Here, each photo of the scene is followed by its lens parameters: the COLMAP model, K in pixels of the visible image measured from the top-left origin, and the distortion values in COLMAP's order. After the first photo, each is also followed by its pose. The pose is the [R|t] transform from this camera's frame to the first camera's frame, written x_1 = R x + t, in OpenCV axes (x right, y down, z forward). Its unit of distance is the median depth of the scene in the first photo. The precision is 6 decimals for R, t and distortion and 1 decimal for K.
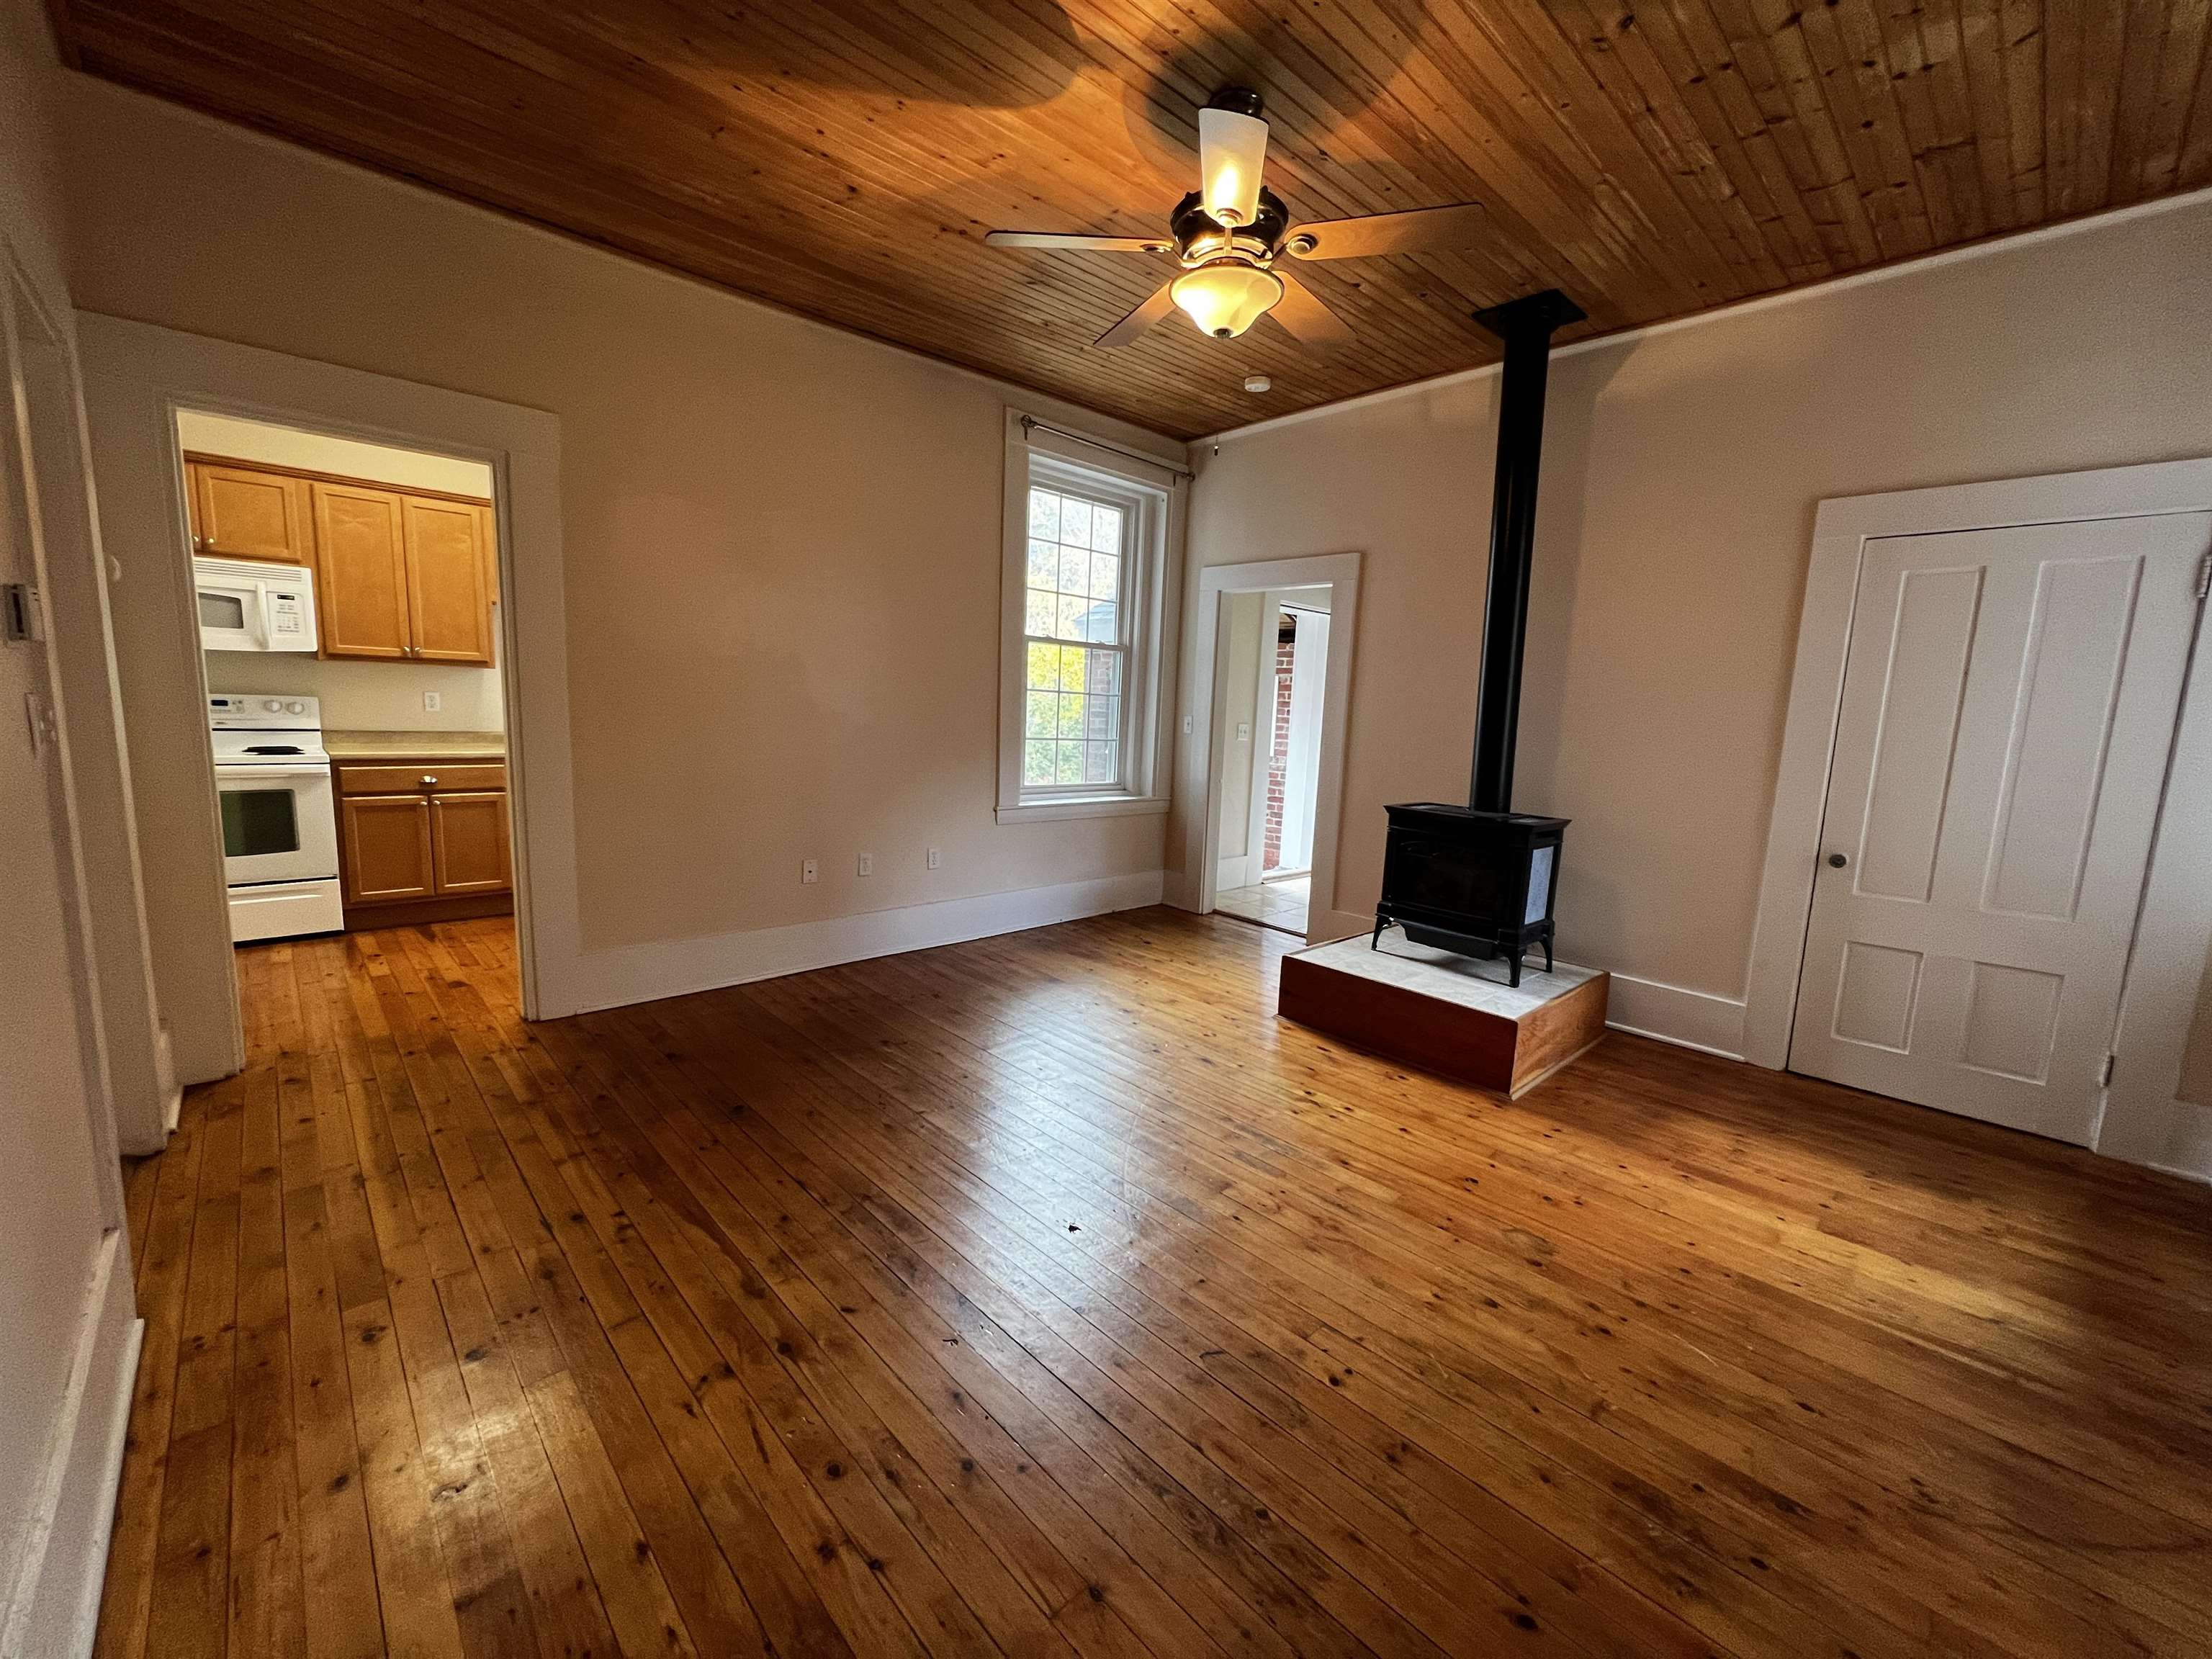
lens RADIAL K [[880.3, 0, 1106.4], [0, 880.3, 832.0], [0, 0, 1]] dist [-0.001925, -0.000039]
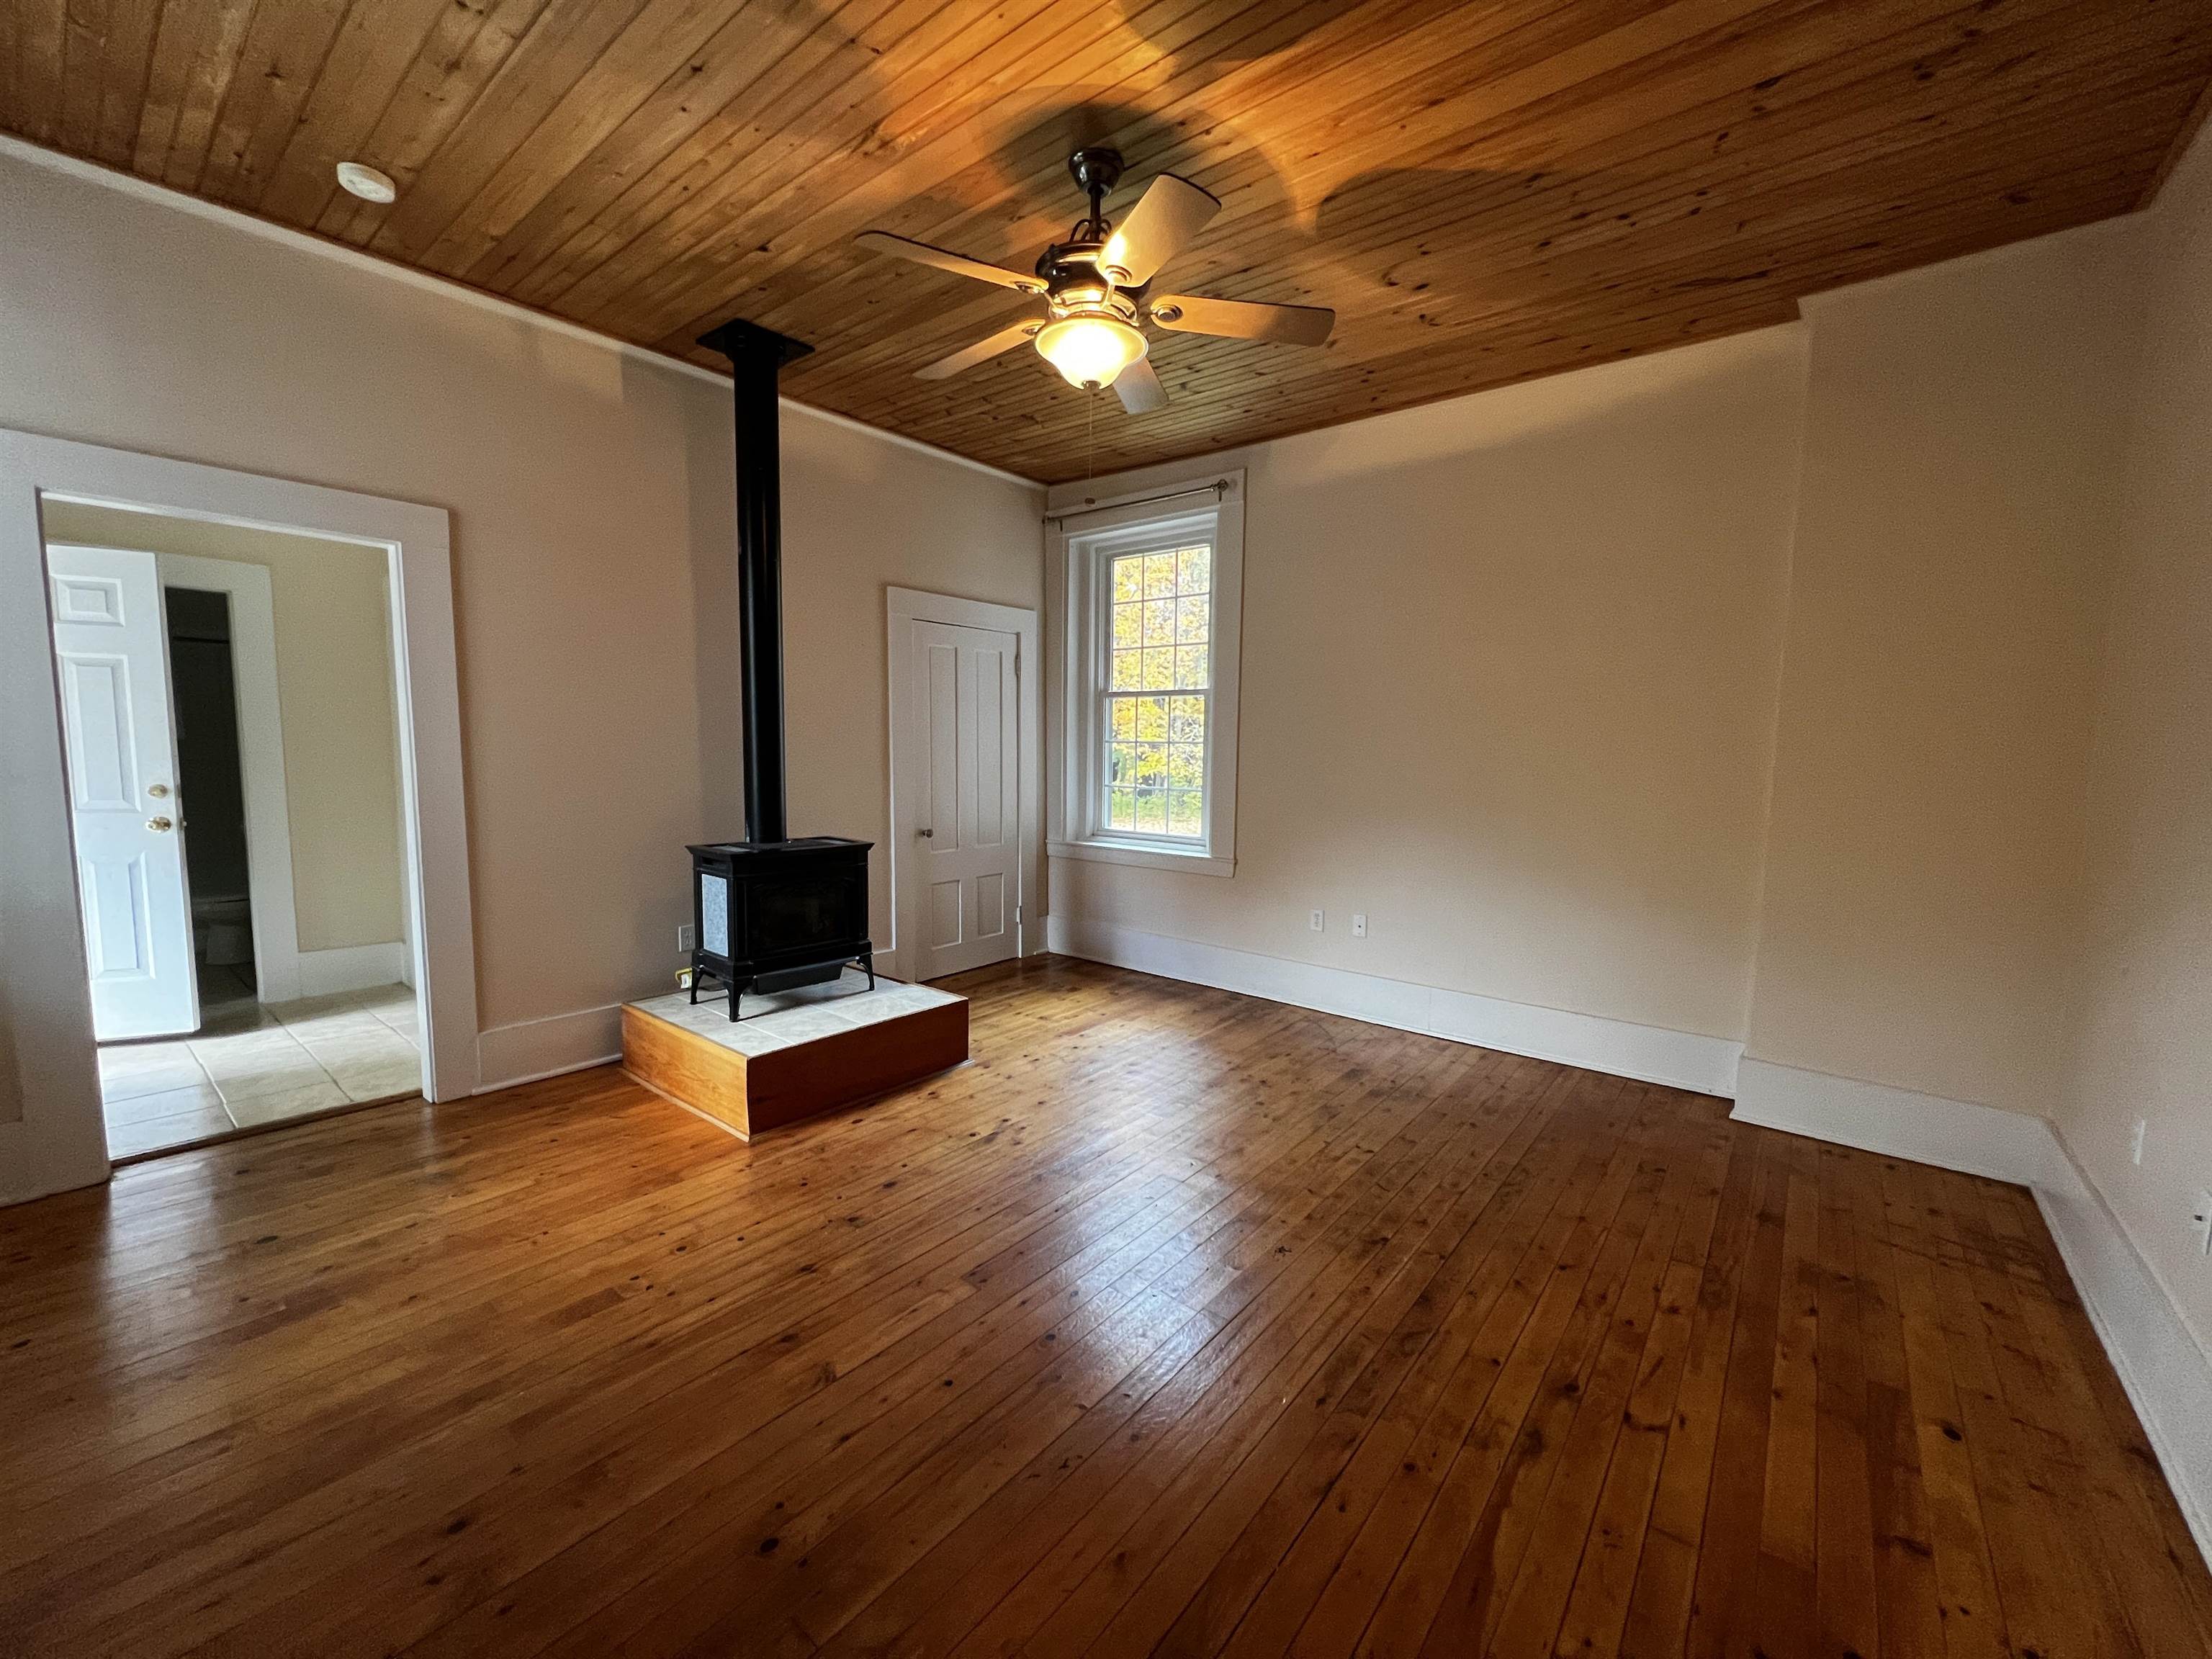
lens RADIAL K [[880.3, 0, 1106.4], [0, 880.3, 832.0], [0, 0, 1]] dist [-0.001925, -0.000039]
pose [[-0.125772, -0.140412, 0.982072, -0.512648], [0.121868, 0.980249, 0.155758, -0.125384], [-0.984545, 0.139274, -0.106176, 0.648411]]
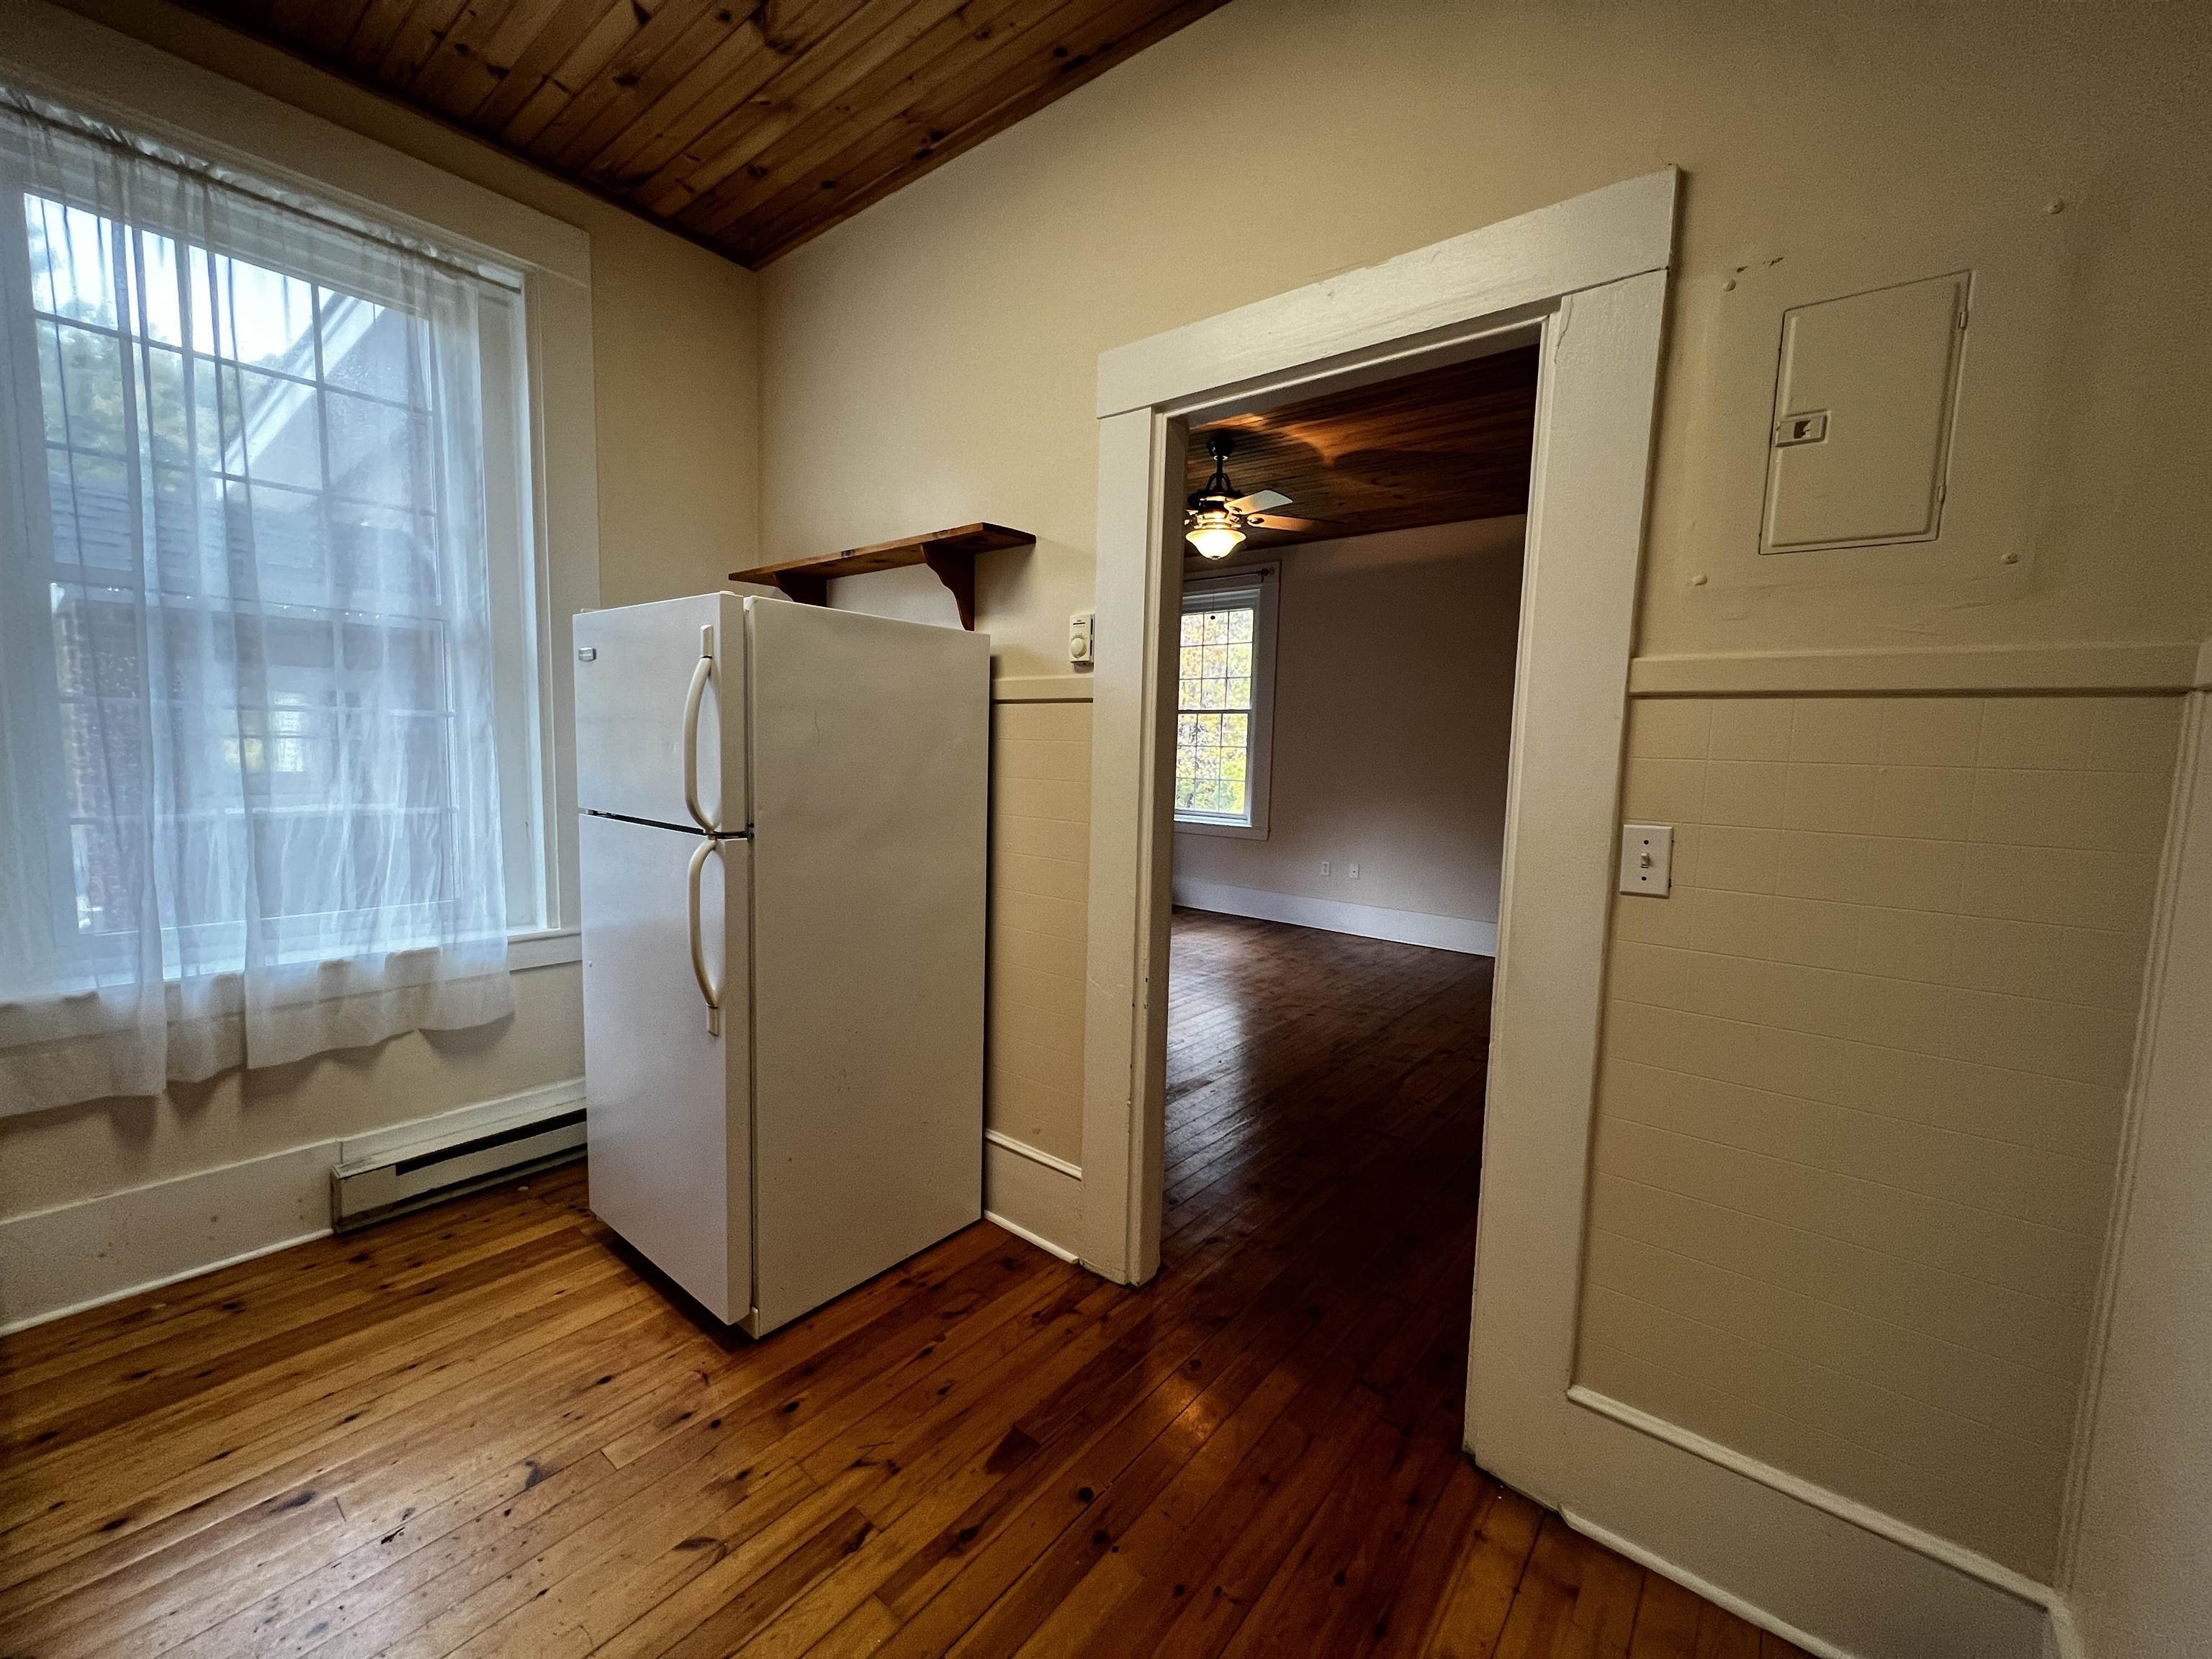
lens RADIAL K [[880.3, 0, 1106.4], [0, 880.3, 832.0], [0, 0, 1]] dist [-0.001925, -0.000039]
pose [[-0.124418, -0.138759, 0.982480, -0.992289], [0.106457, 0.982591, 0.152256, -0.169670], [-0.986502, 0.123536, -0.107480, 0.842464]]
